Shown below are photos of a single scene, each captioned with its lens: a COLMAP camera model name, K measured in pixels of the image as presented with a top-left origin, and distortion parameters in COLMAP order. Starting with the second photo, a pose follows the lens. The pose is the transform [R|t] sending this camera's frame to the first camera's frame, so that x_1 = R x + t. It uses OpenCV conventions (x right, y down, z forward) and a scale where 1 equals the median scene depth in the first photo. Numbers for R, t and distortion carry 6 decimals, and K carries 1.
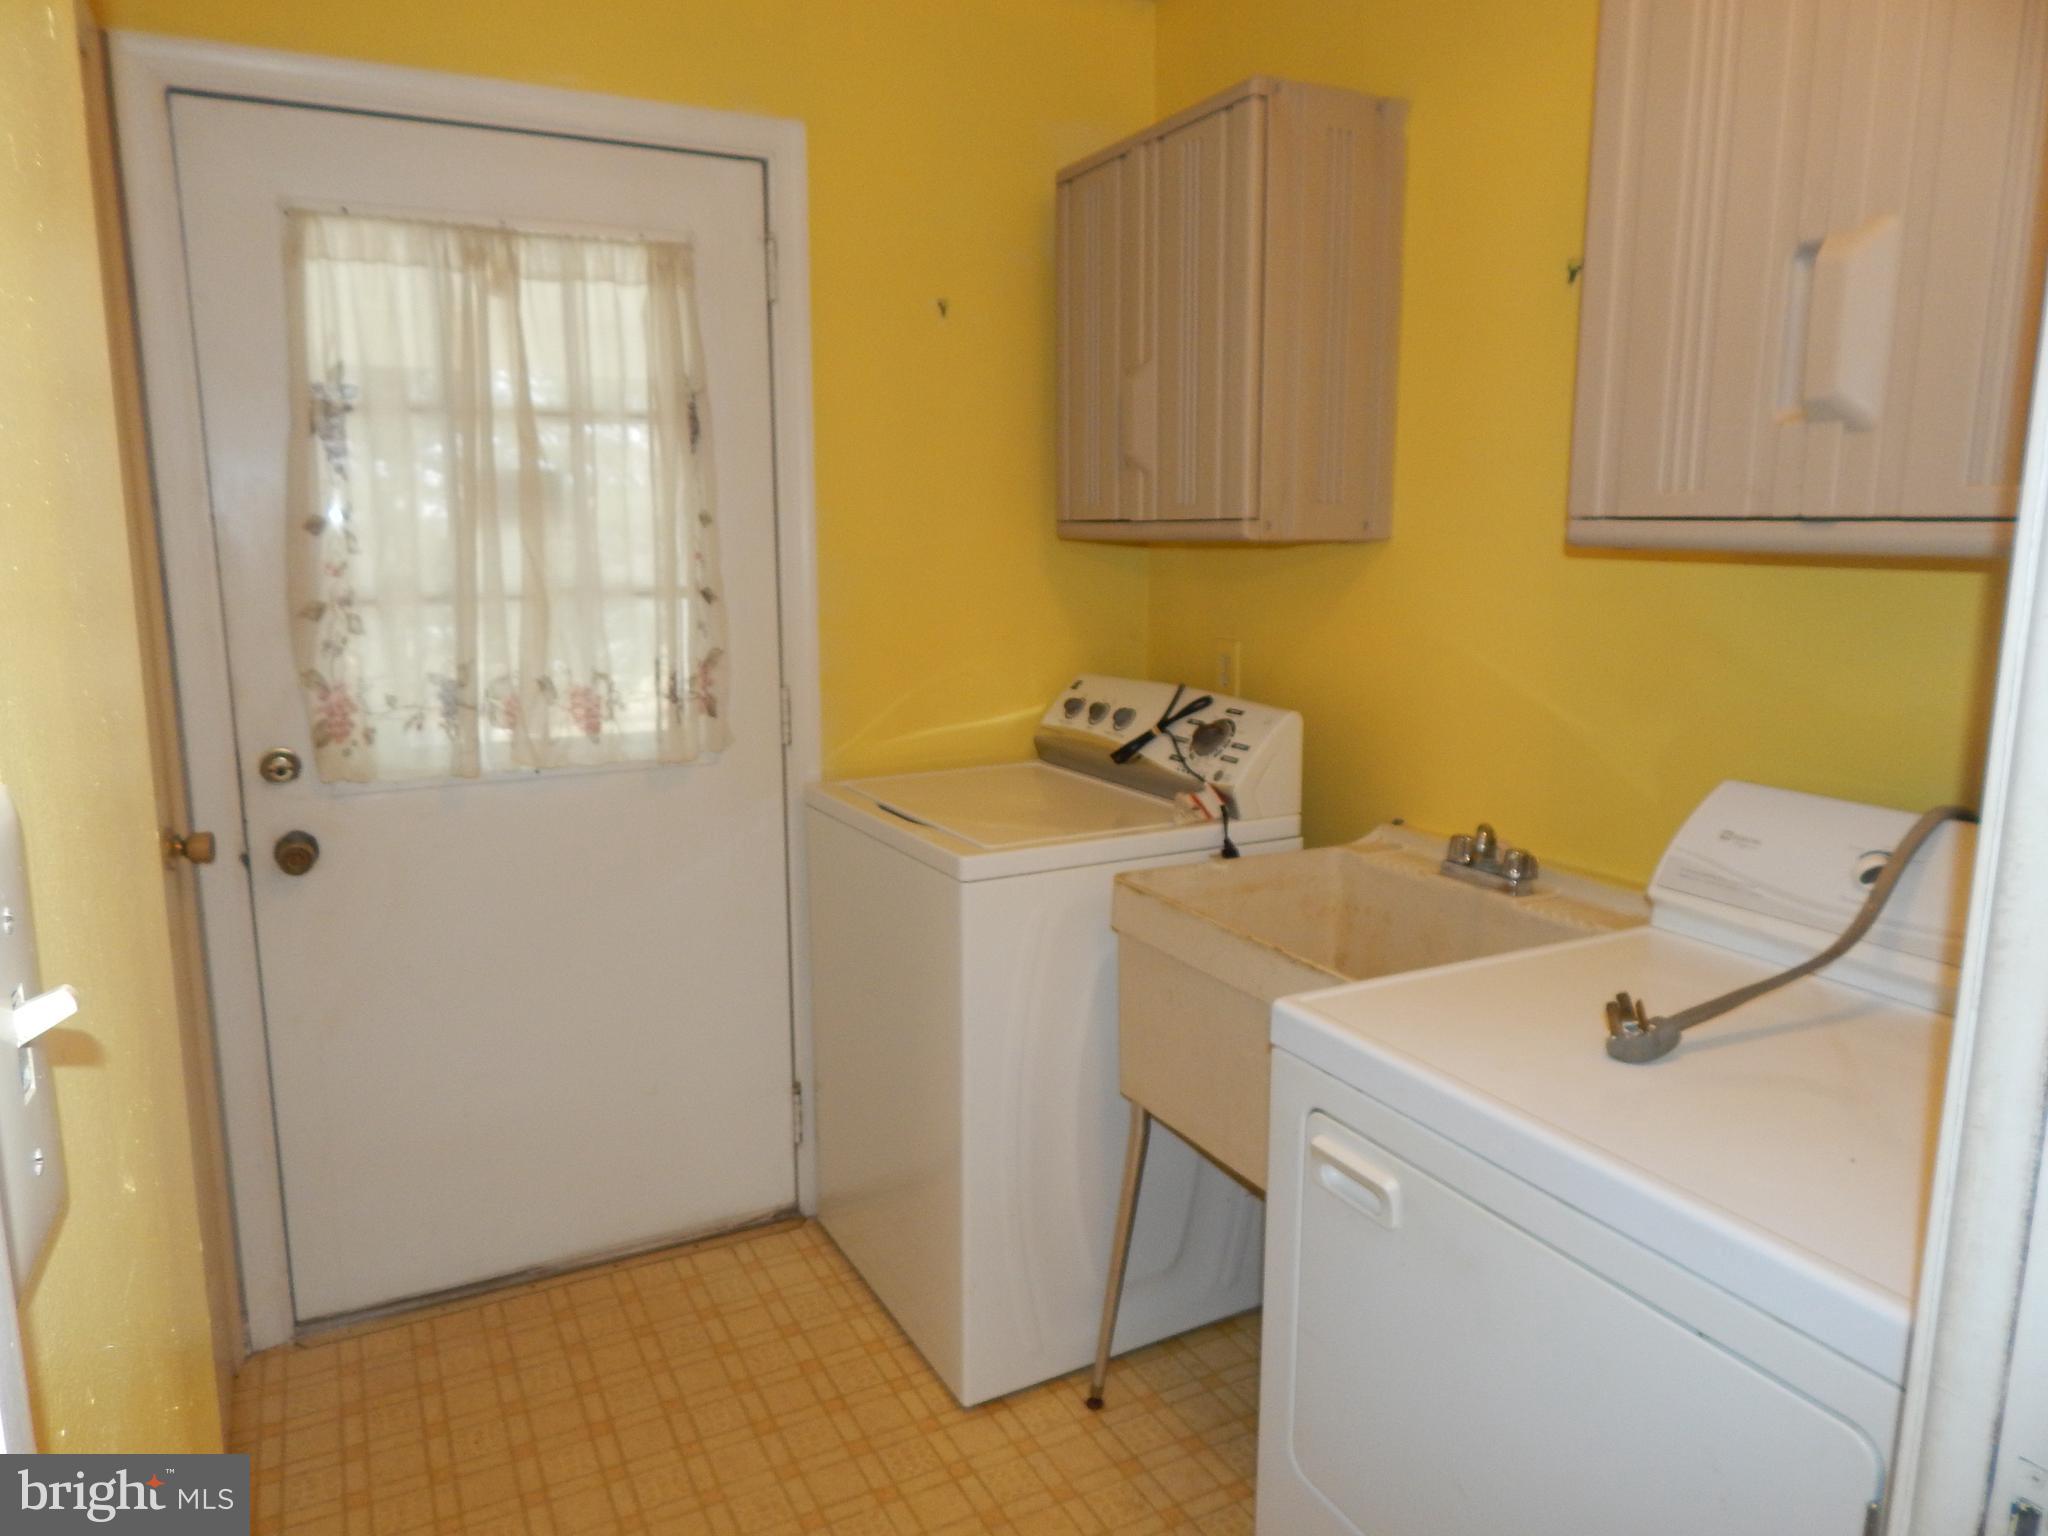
lens RADIAL K [[1320.7, 0, 1017.8], [0, 1320.7, 751.5], [0, 0, 1]] dist [-0.016635, 0.000928]
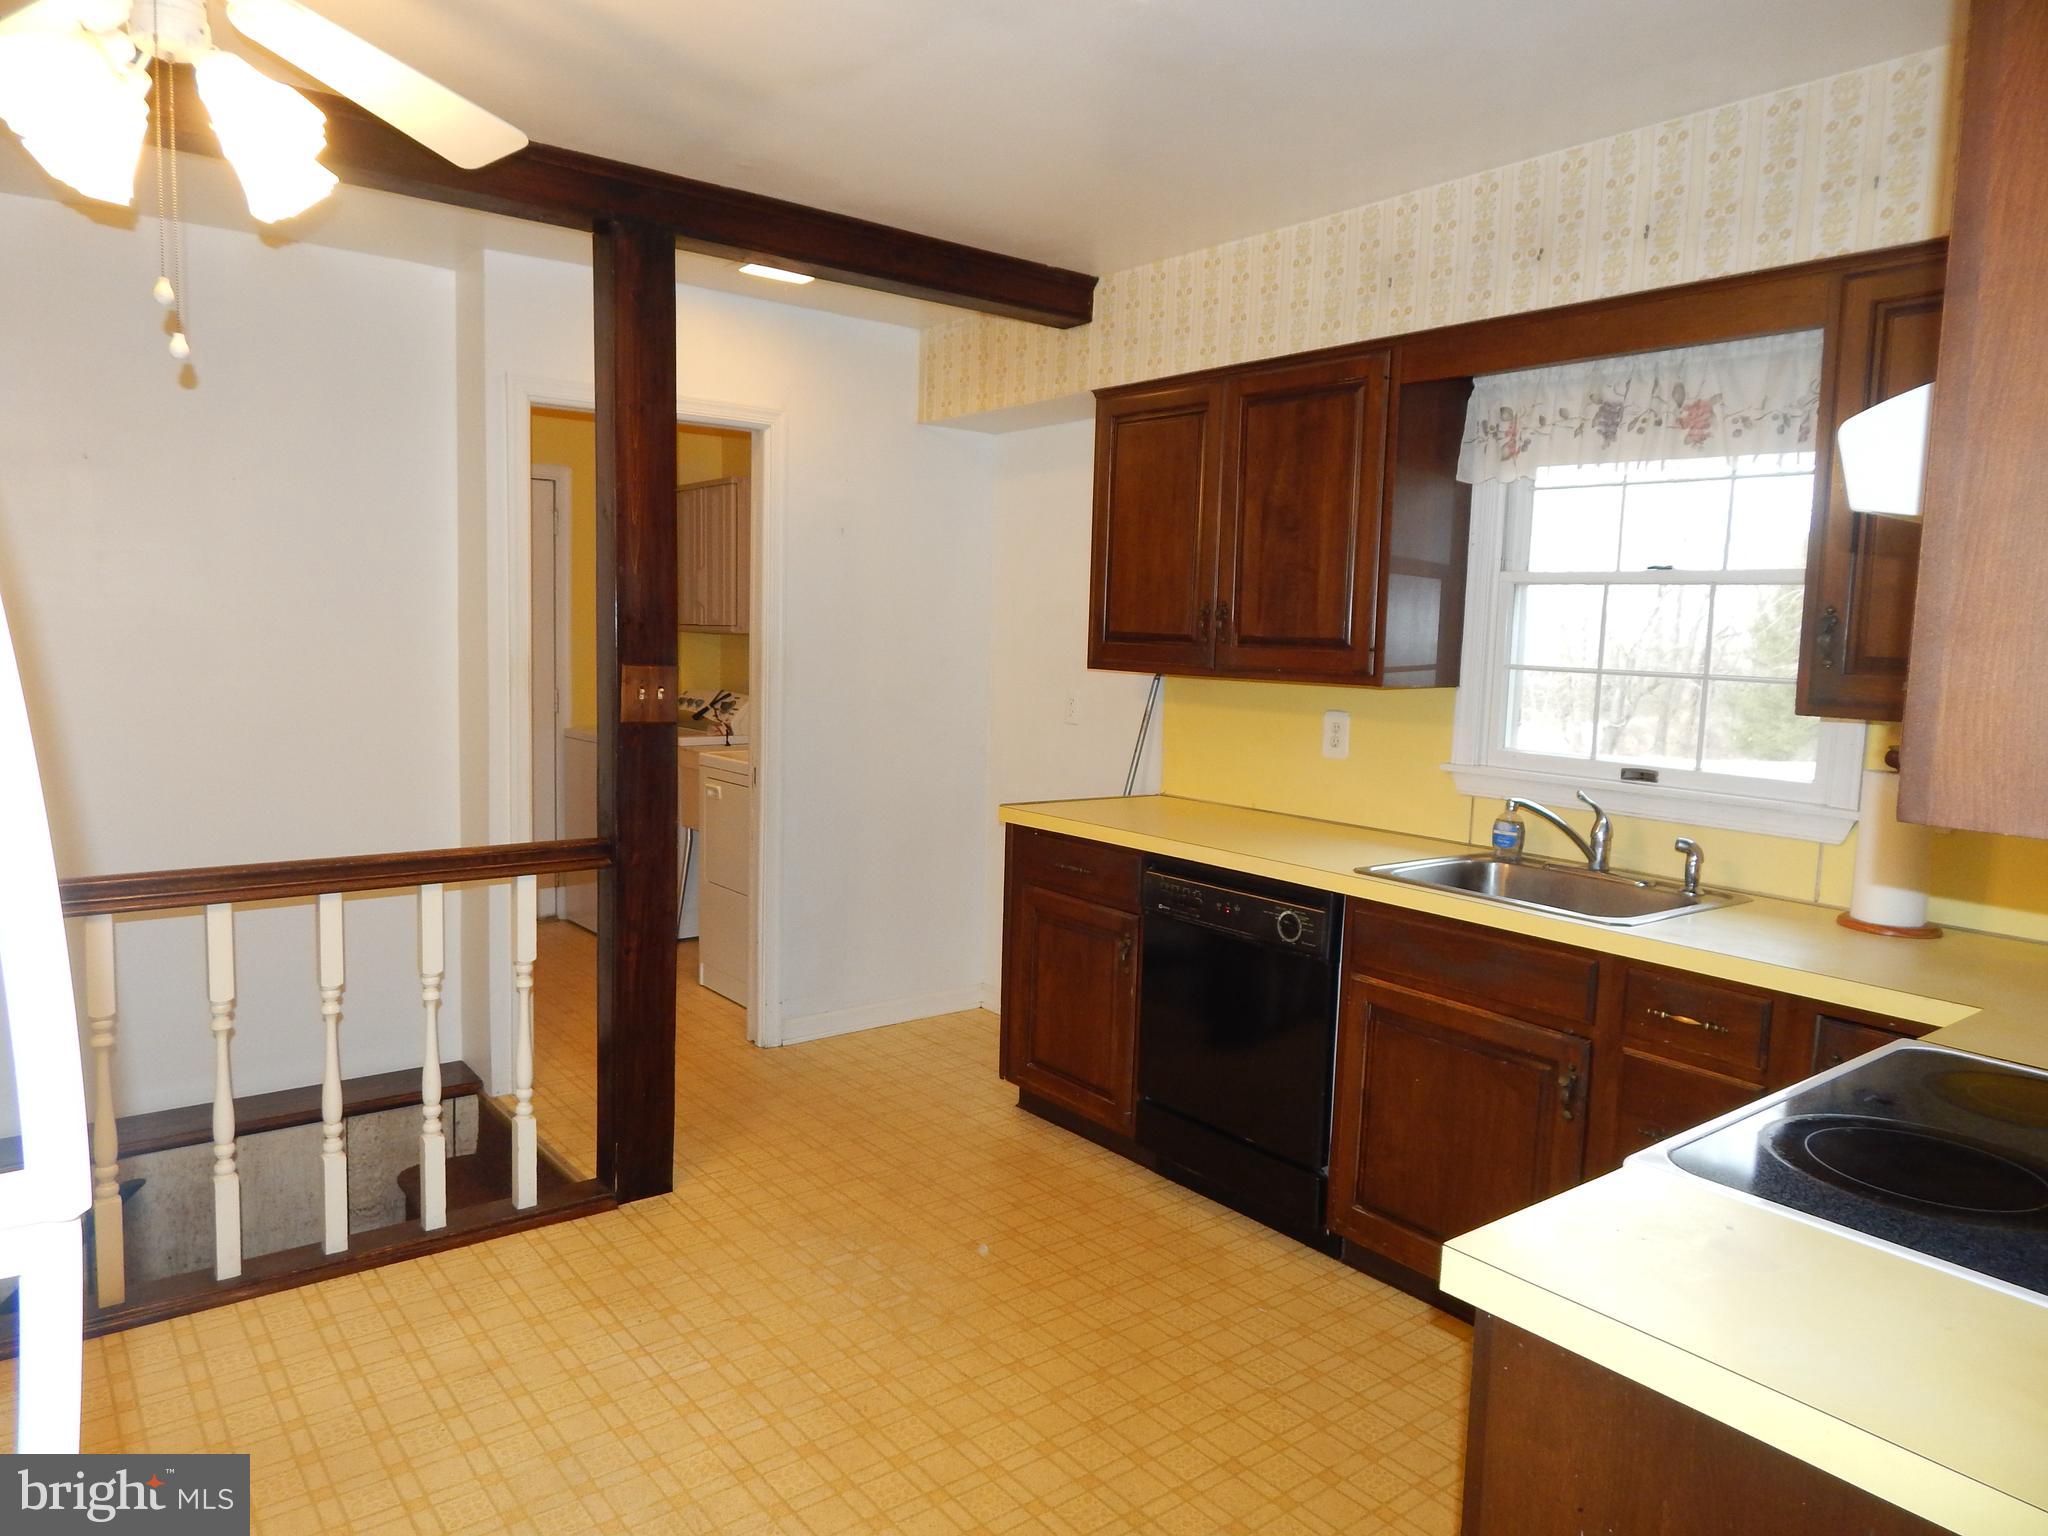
lens RADIAL K [[1320.7, 0, 1017.8], [0, 1320.7, 751.5], [0, 0, 1]] dist [-0.016635, 0.000928]
pose [[0.979029, 0.014086, 0.203232, 0.177781], [-0.003745, 0.998683, -0.051174, 0.208334], [-0.203685, 0.049339, 0.977792, -1.685620]]
